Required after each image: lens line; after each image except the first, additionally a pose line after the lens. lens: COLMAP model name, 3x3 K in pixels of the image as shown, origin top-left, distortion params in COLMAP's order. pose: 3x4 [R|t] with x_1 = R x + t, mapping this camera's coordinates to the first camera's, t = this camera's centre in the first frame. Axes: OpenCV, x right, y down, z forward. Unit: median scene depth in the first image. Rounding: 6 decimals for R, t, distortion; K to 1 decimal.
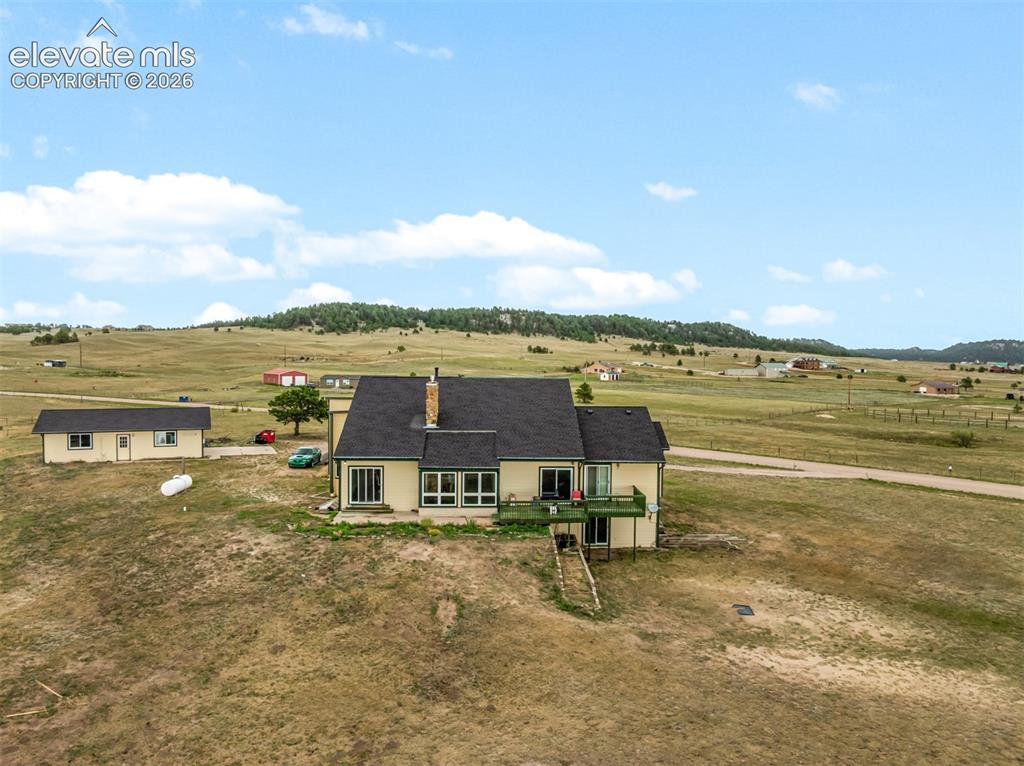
lens RADIAL K [[718.7, 0, 508.7], [0, 718.7, 382.1], [0, 0, 1]] dist [-0.047683, 0.015772]
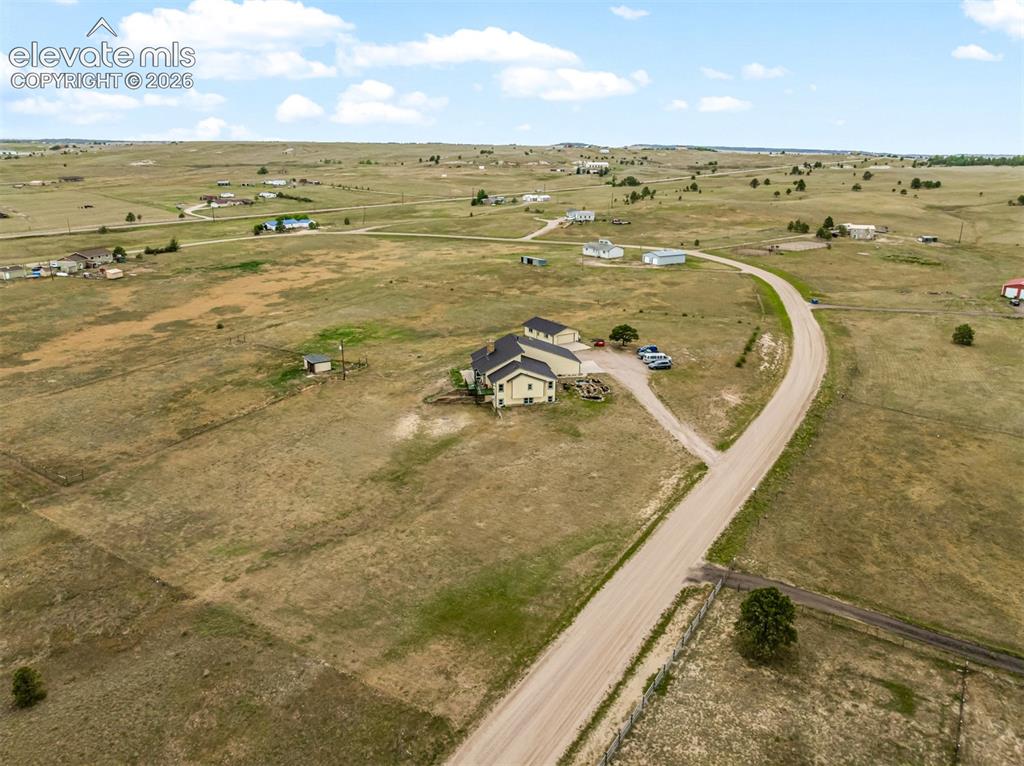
lens RADIAL K [[718.7, 0, 509.2], [0, 718.7, 383.3], [0, 0, 1]] dist [-0.047683, 0.015772]
pose [[0.157029, 0.296275, -0.942106, 3.308779], [-0.037932, 0.955046, 0.294022, -0.848485], [0.986865, -0.010434, 0.161208, 0.591436]]
